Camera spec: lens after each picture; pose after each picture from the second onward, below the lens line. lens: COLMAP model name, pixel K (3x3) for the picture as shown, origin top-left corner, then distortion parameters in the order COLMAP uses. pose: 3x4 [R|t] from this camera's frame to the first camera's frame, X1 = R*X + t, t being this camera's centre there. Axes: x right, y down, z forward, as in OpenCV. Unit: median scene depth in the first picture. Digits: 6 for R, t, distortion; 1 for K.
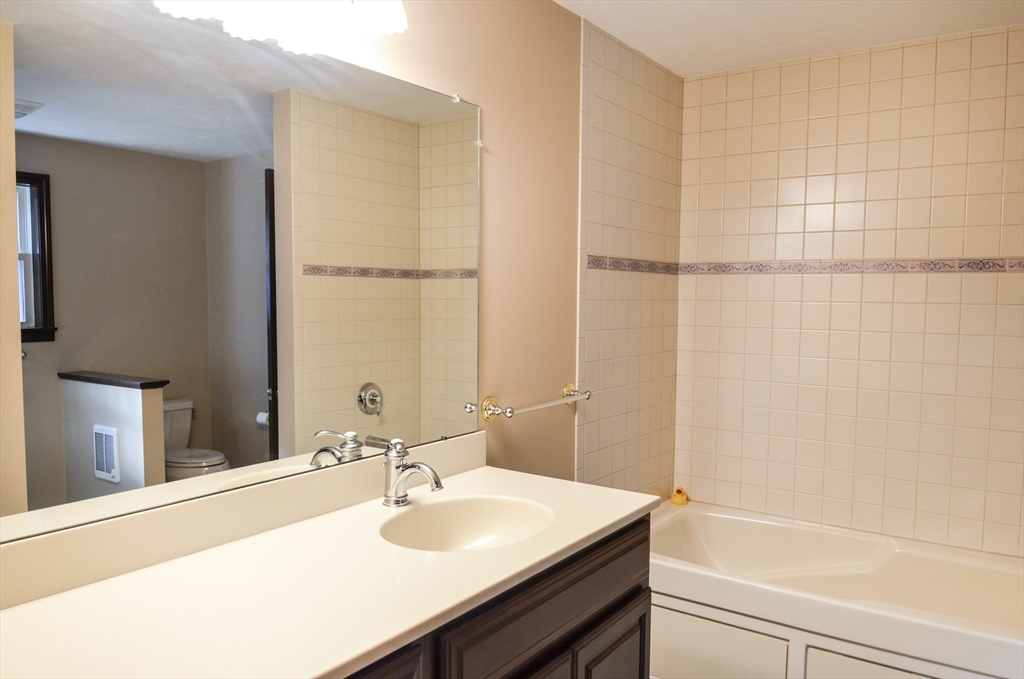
lens RADIAL K [[744.2, 0, 501.0], [0, 744.2, 342.9], [0, 0, 1]] dist [-0.011420, -0.034643]
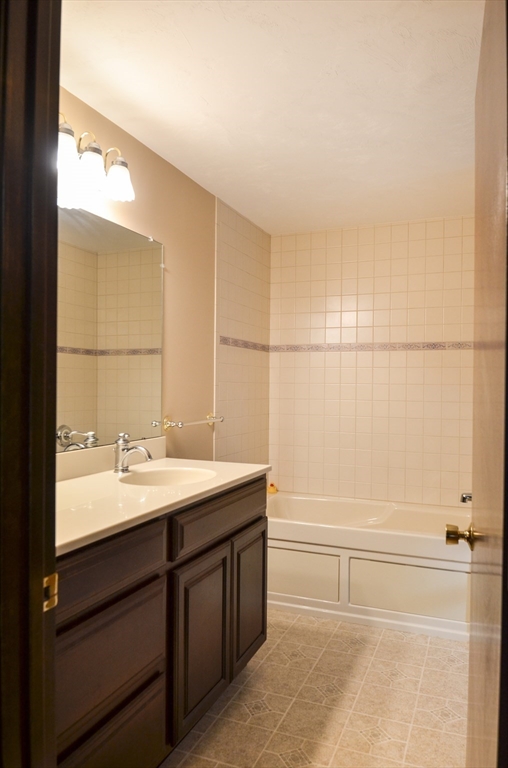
lens RADIAL K [[558.1, 0, 257.7], [0, 558.1, 385.1], [0, 0, 1]] dist [-0.011420, -0.034643]
pose [[0.969818, 0.002546, 0.243817, -0.103771], [0.014018, 0.997710, -0.066175, 0.073974], [-0.243427, 0.067595, 0.967561, -0.217766]]
